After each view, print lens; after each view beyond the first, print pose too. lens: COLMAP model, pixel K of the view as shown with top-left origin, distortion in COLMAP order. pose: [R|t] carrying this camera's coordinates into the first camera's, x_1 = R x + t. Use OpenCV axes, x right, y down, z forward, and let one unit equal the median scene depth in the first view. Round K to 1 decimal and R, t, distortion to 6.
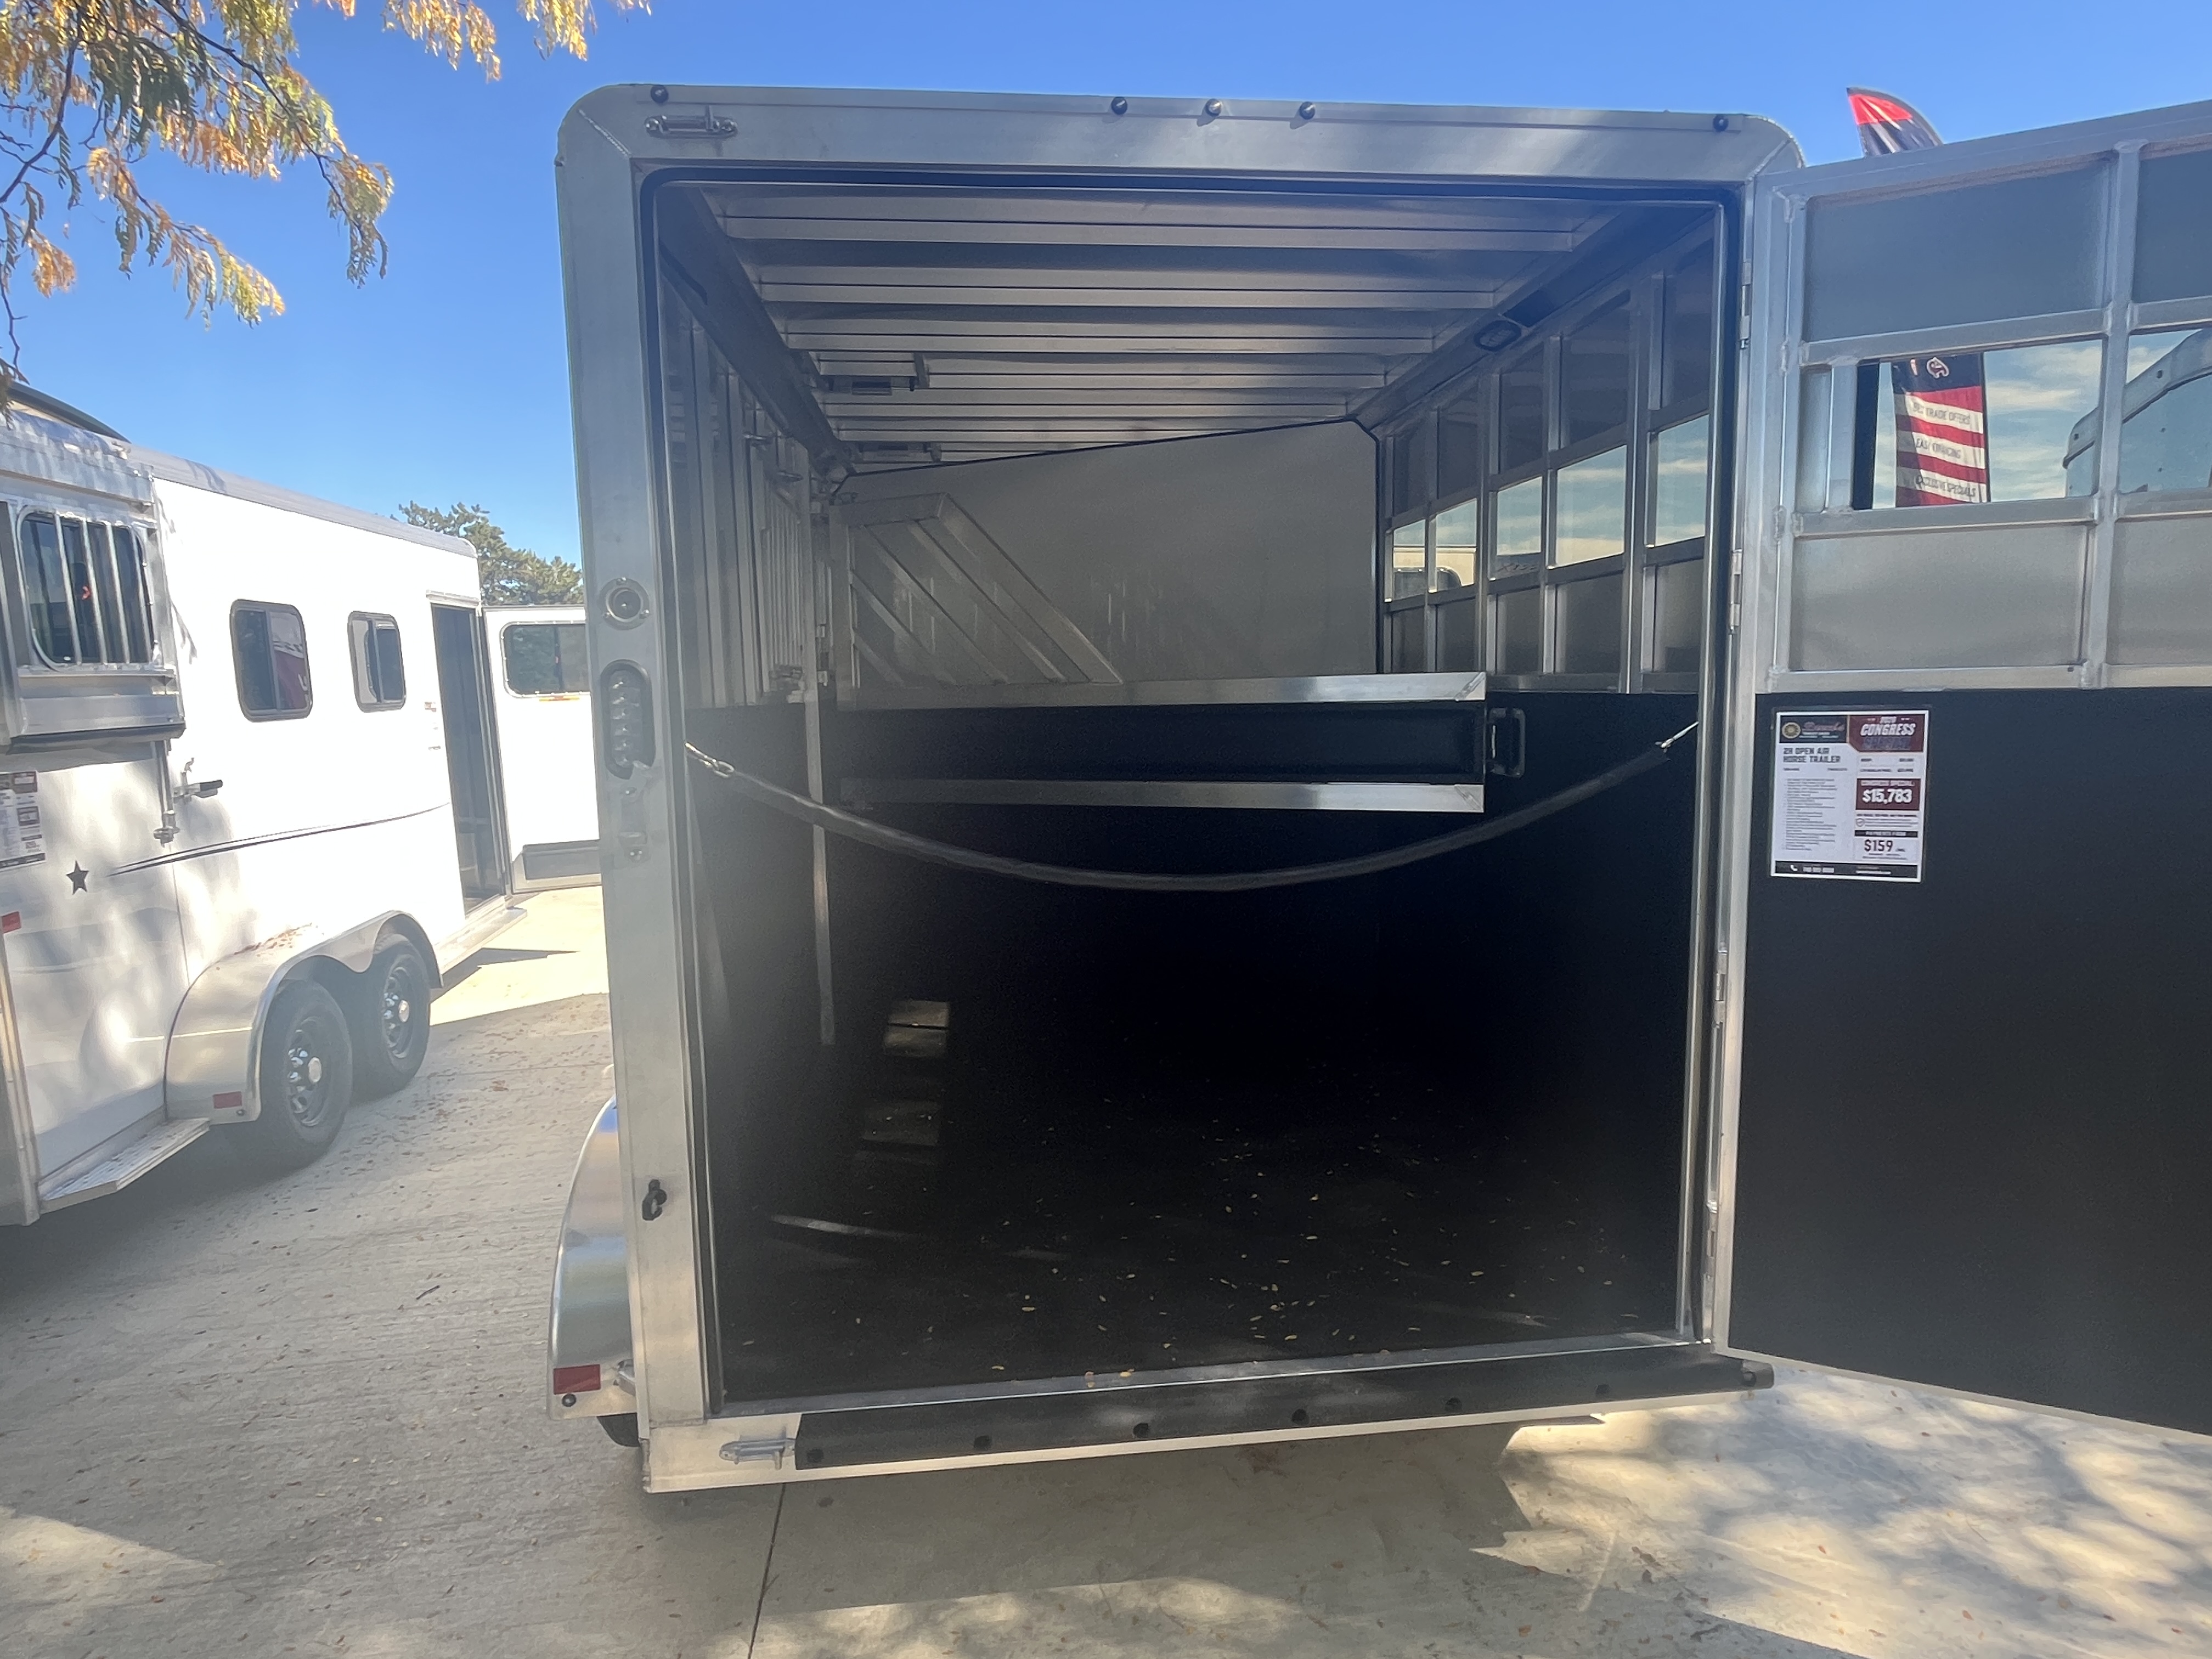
lens RADIAL K [[1244.5, 0, 1106.0], [0, 1244.5, 829.5], [0, 0, 1]] dist [-0.001884, -0.000453]
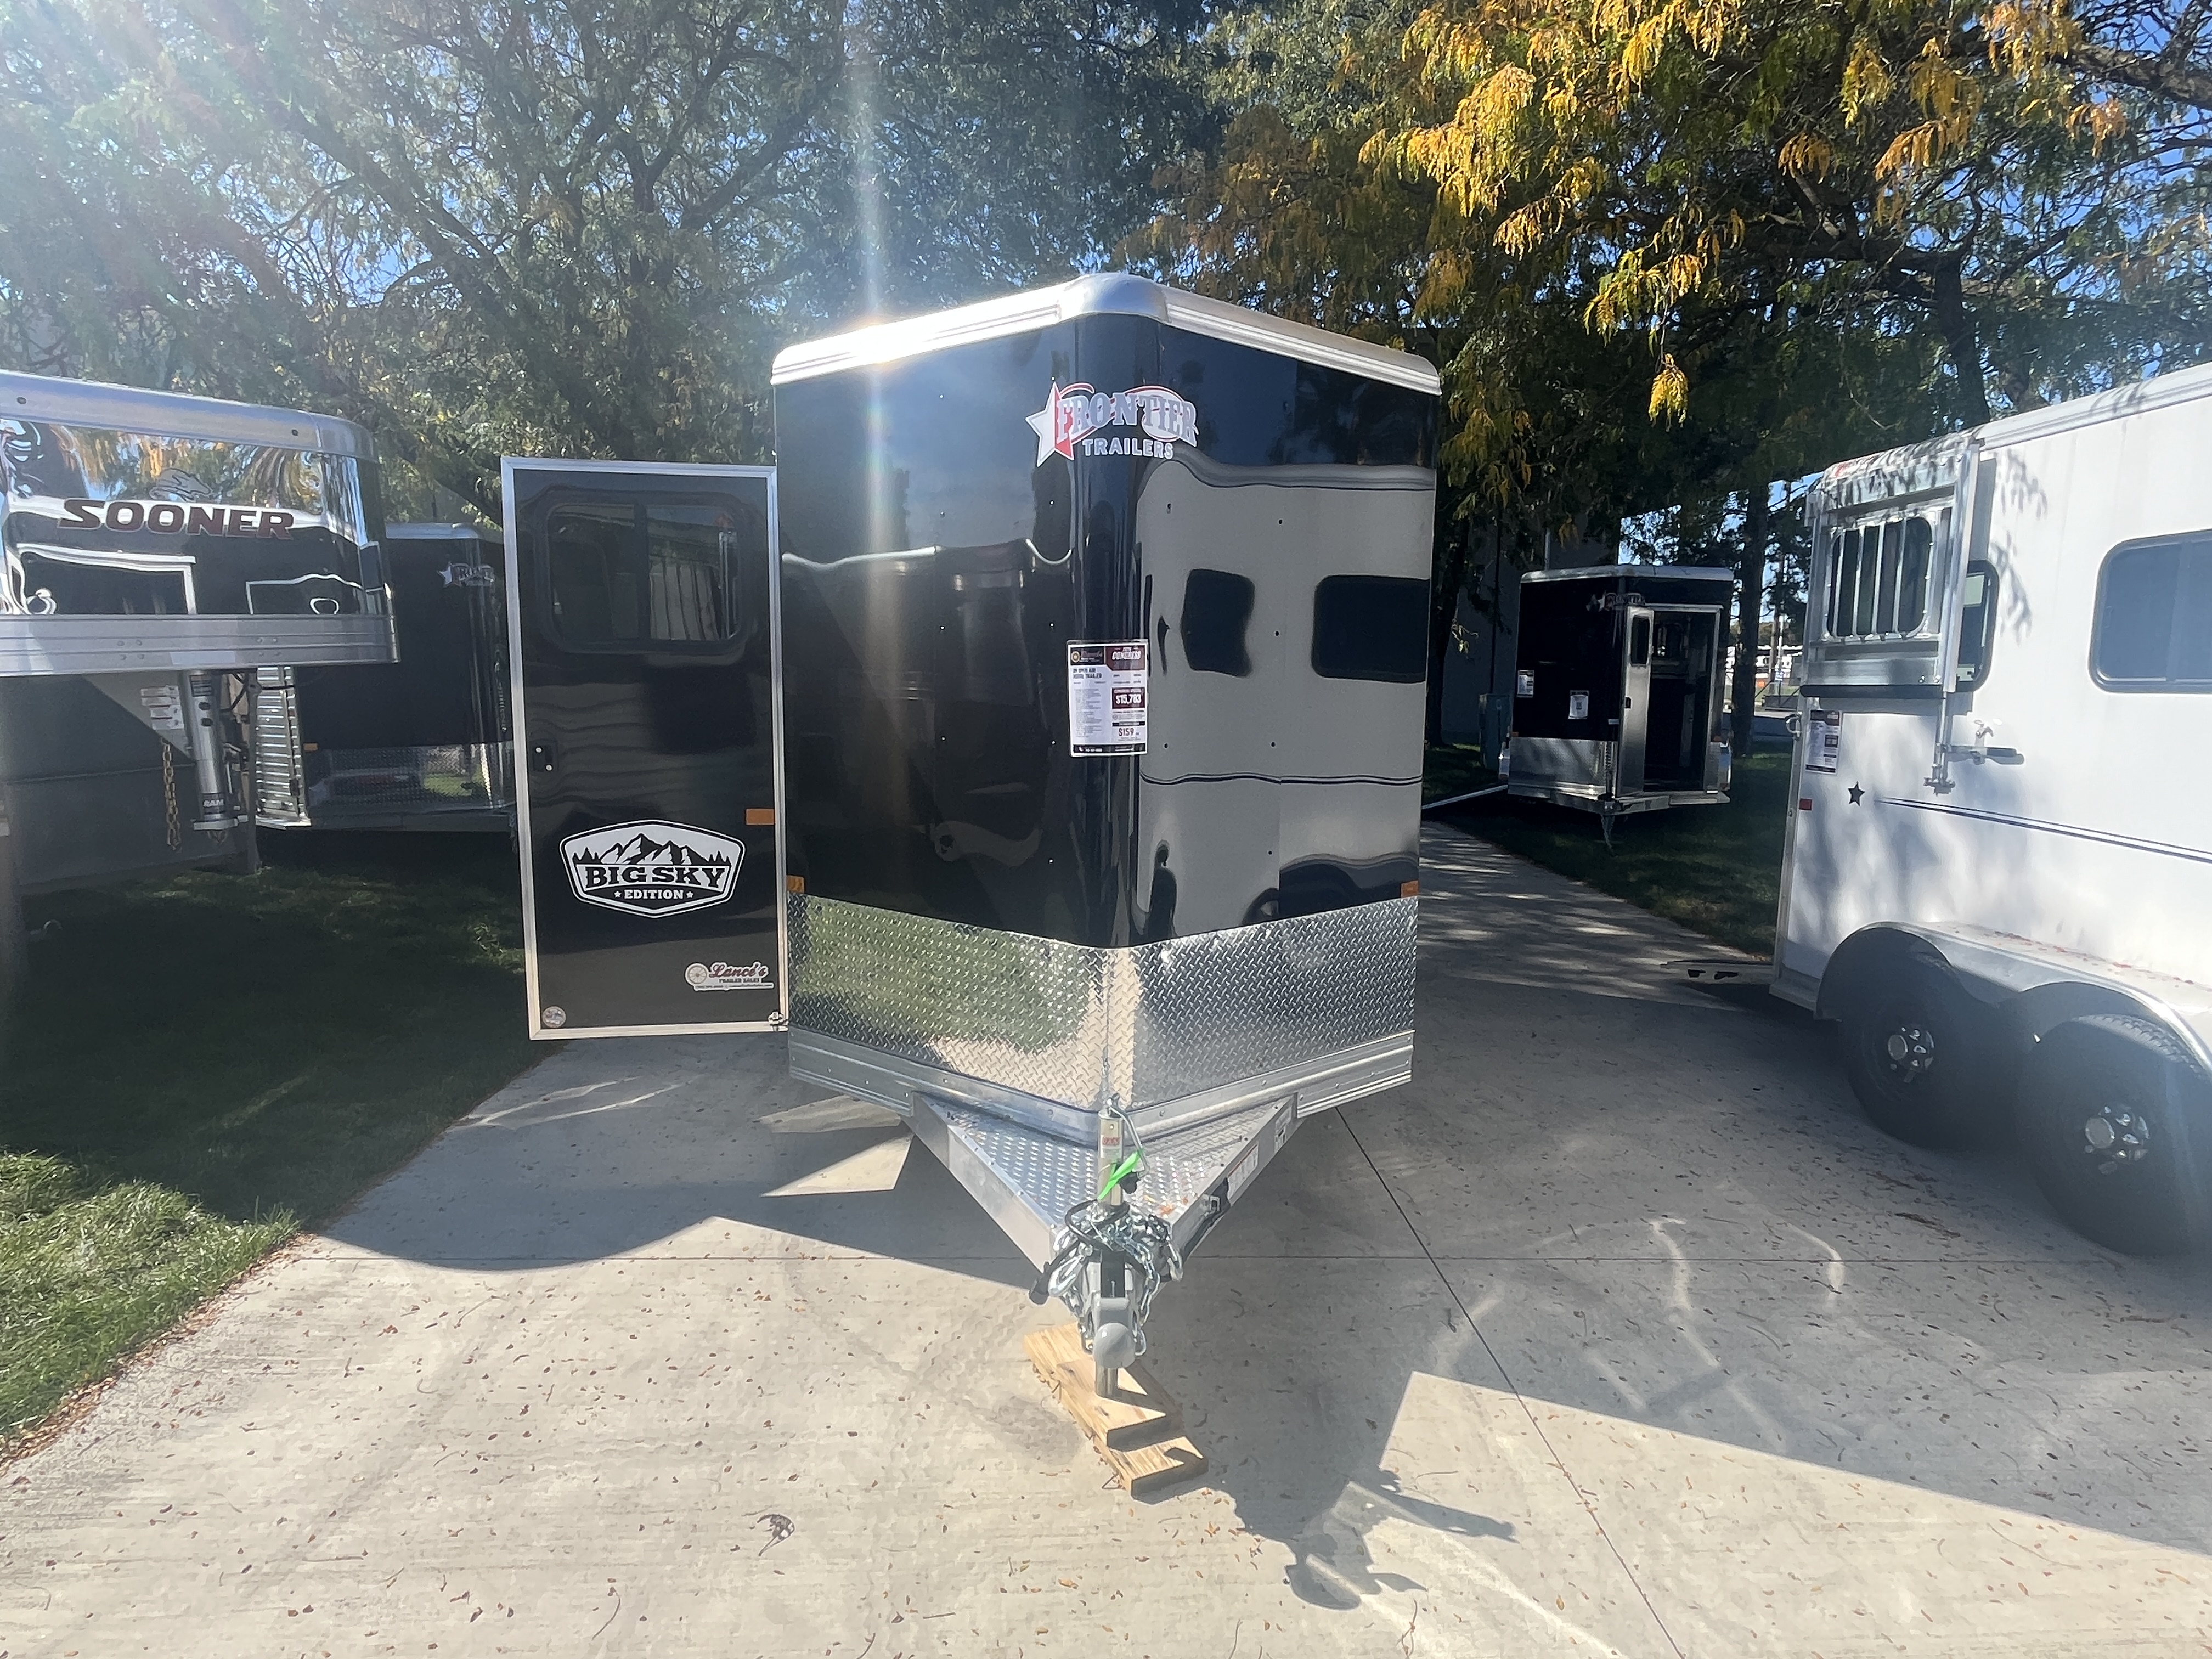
lens RADIAL K [[1241.8, 0, 1104.4], [0, 1241.8, 839.0], [0, 0, 1]] dist [-0.000175, -0.000528]
pose [[-0.996003, -0.007230, 0.089032, -0.133931], [0.015301, 0.968177, 0.249798, -0.280077], [-0.088005, 0.250161, -0.964196, 2.523685]]
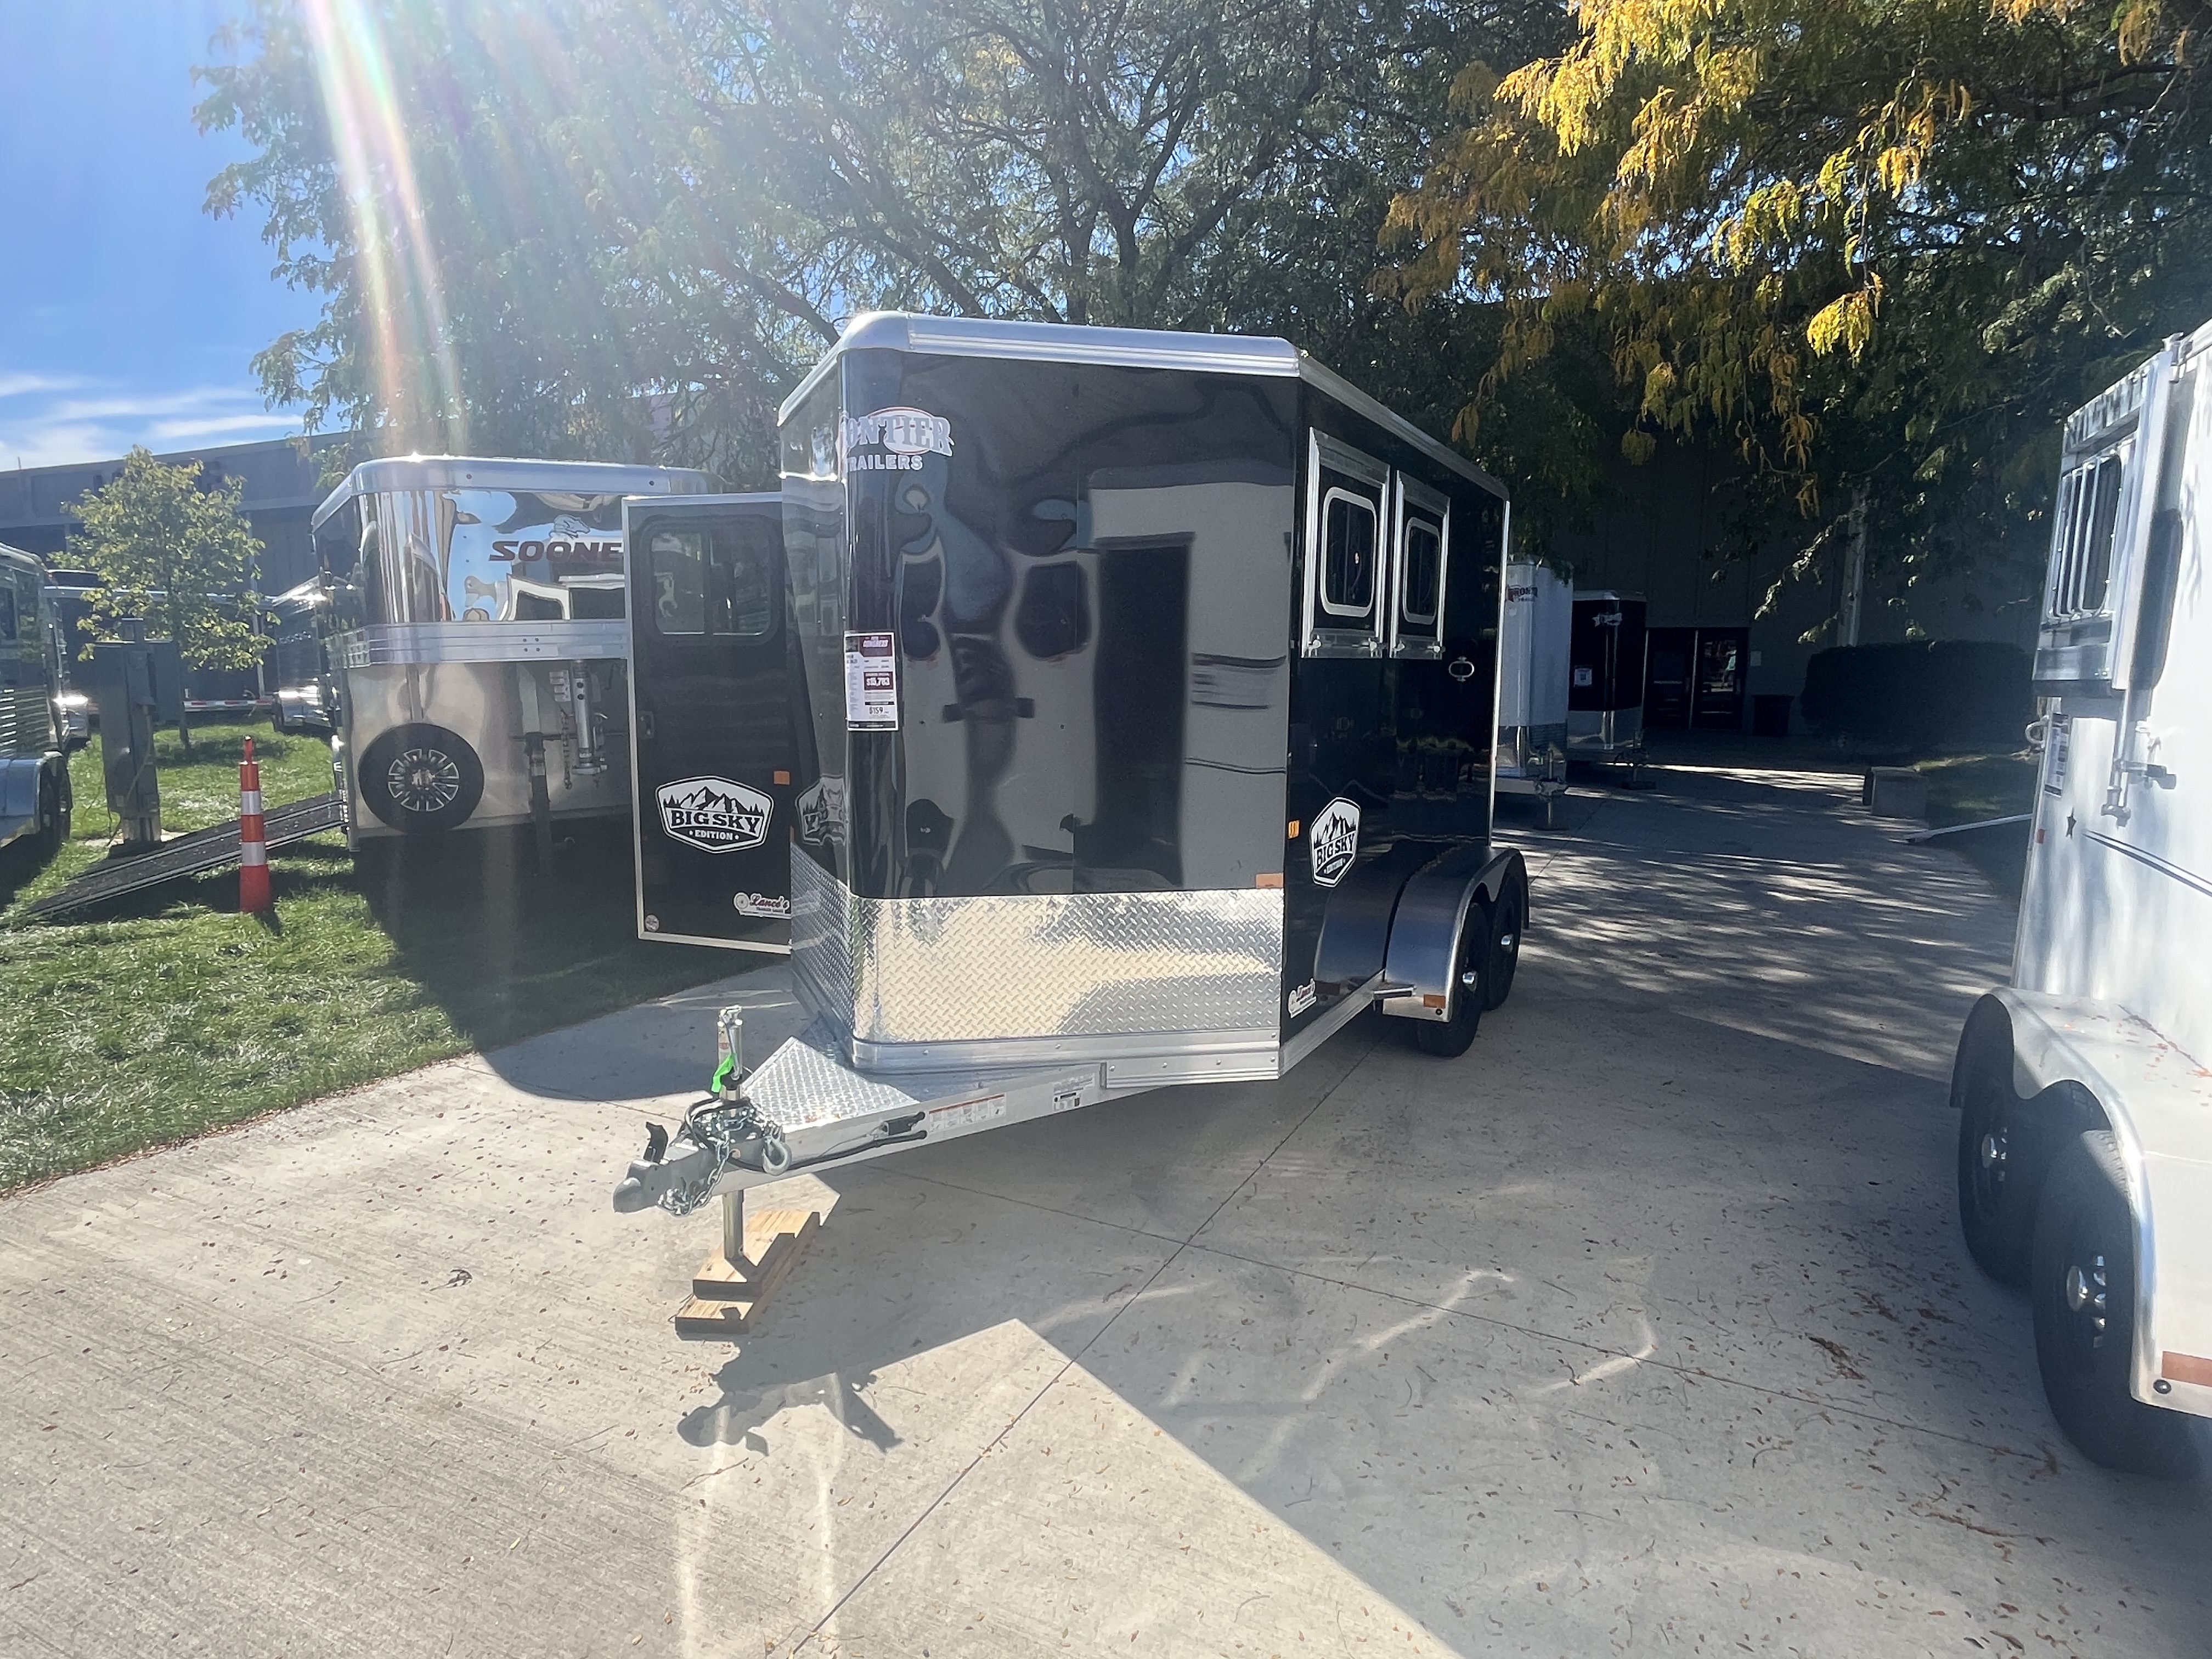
lens RADIAL K [[1244.5, 0, 1106.0], [0, 1244.5, 829.5], [0, 0, 1]] dist [-0.001884, -0.000453]
pose [[-0.831049, -0.070480, 0.551715, -0.768613], [0.067140, 0.971973, 0.225300, -0.255485], [-0.552132, 0.224277, -0.803026, 2.390107]]
